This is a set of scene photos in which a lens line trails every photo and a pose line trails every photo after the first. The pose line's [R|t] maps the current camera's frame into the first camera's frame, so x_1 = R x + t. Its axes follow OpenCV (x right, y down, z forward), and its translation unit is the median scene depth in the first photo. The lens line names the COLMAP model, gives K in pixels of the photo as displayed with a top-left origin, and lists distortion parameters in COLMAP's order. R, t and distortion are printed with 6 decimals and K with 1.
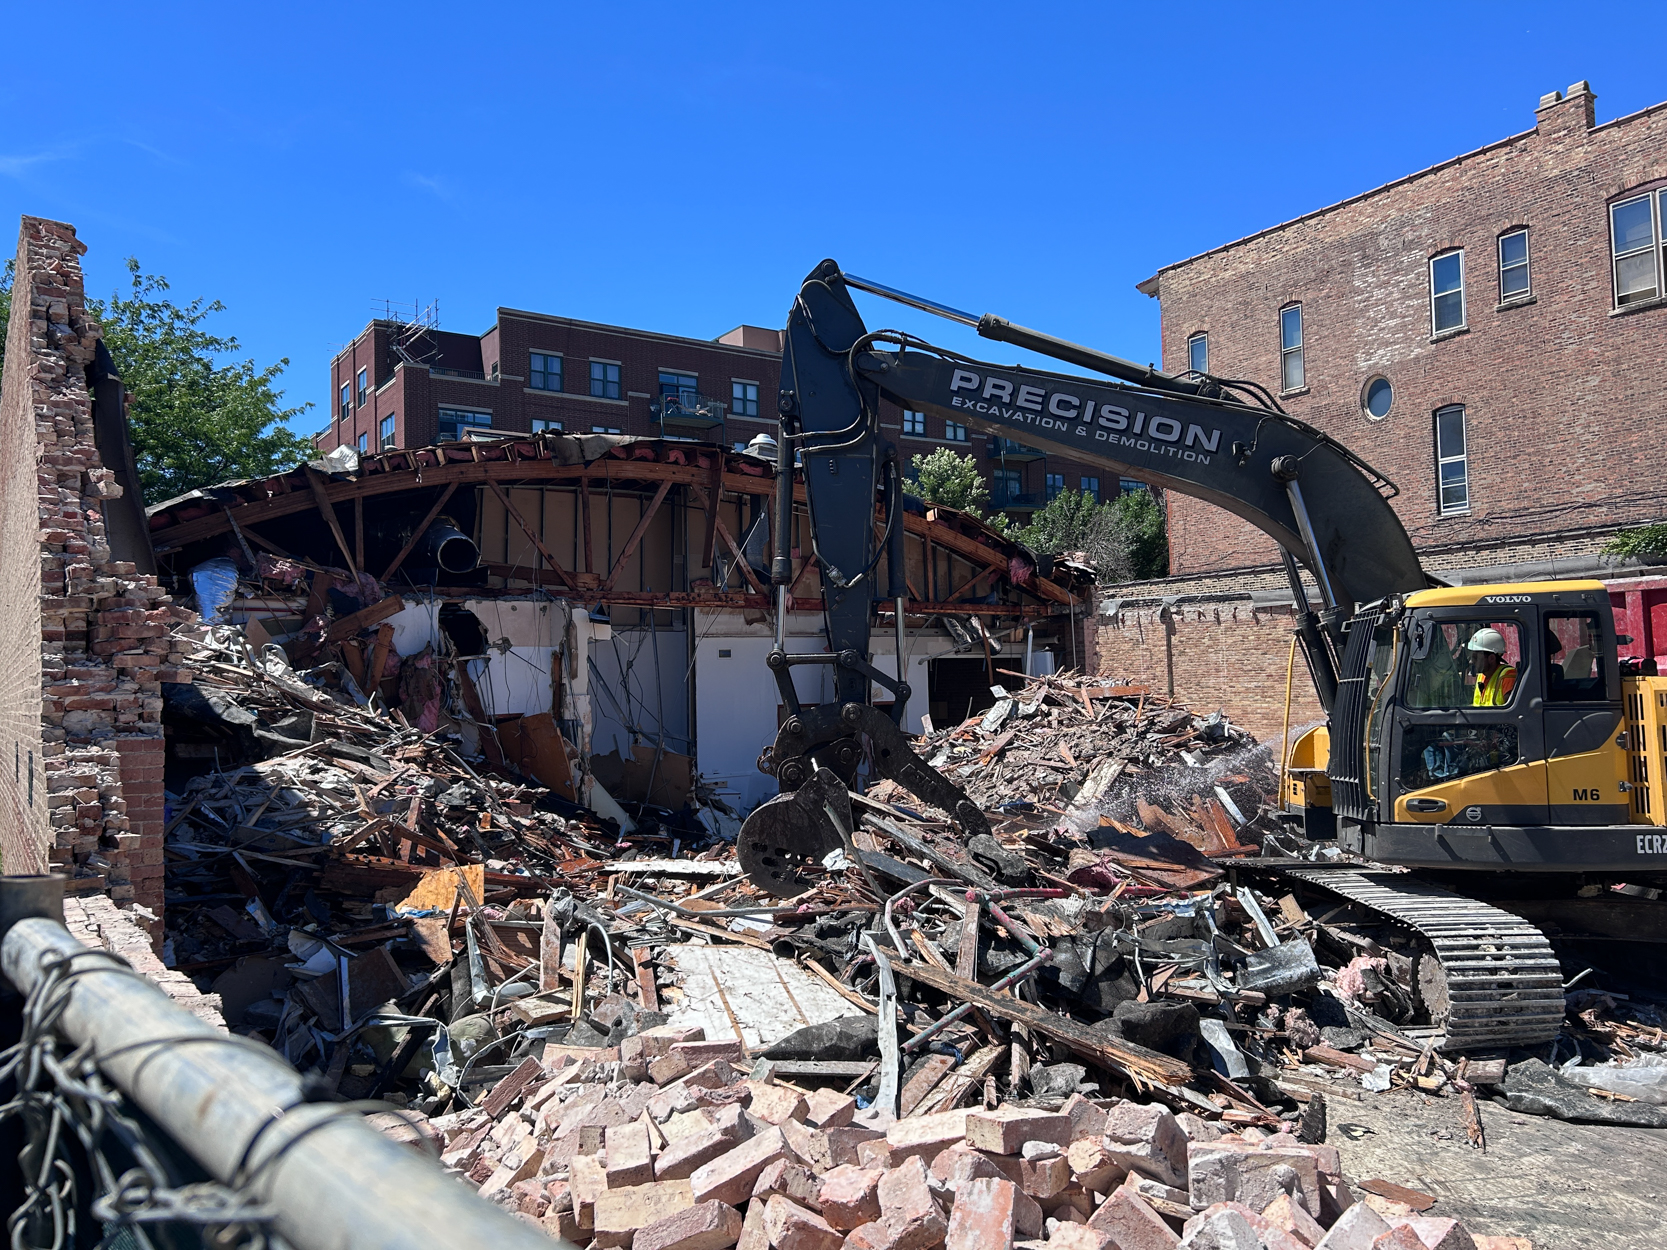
lens RADIAL K [[1262.4, 0, 830.5], [0, 1262.4, 624.6], [0, 0, 1]] dist [0.050848, -0.041812]
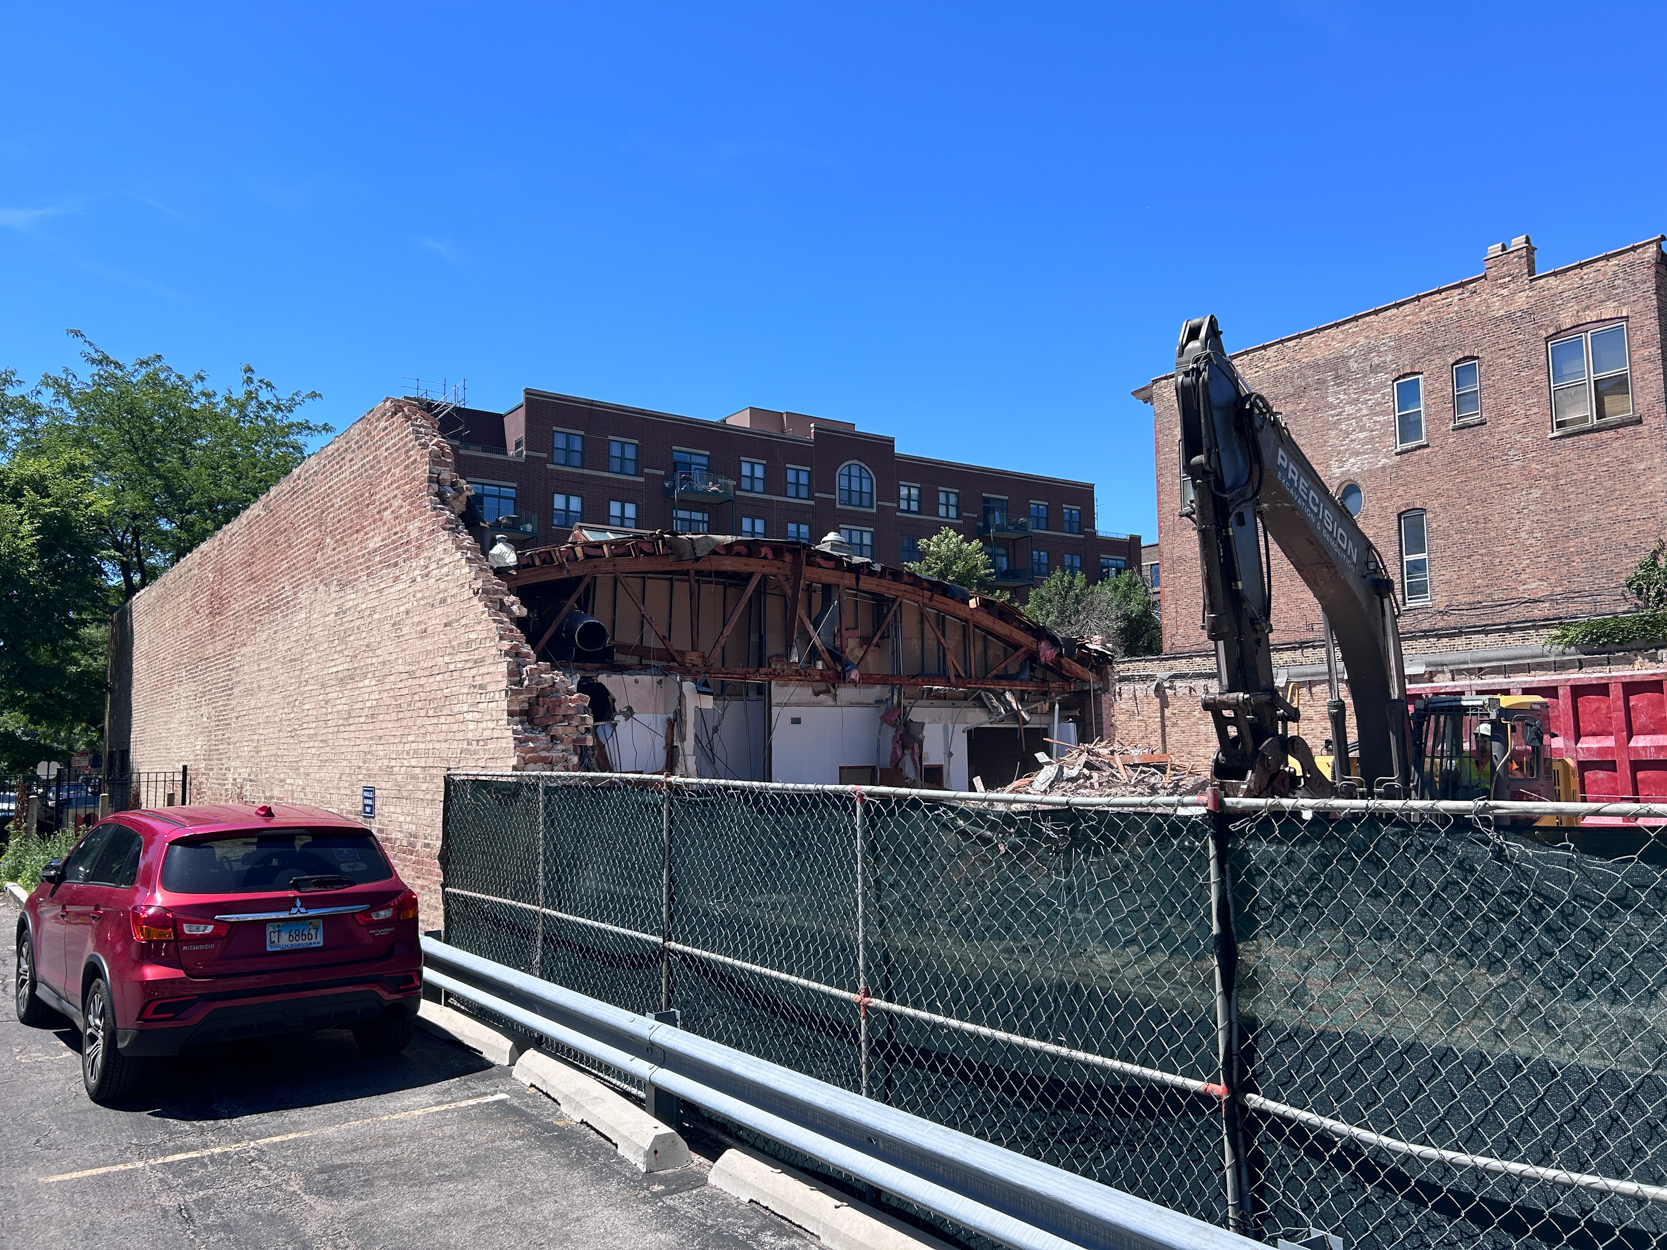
lens RADIAL K [[1262.4, 0, 833.6], [0, 1262.4, 628.5], [0, 0, 1]] dist [0.050848, -0.041812]
pose [[0.999429, 0.015340, 0.030120, -0.068634], [-0.013920, 0.998807, -0.046811, -0.006364], [-0.030802, 0.046365, 0.998450, -0.123112]]
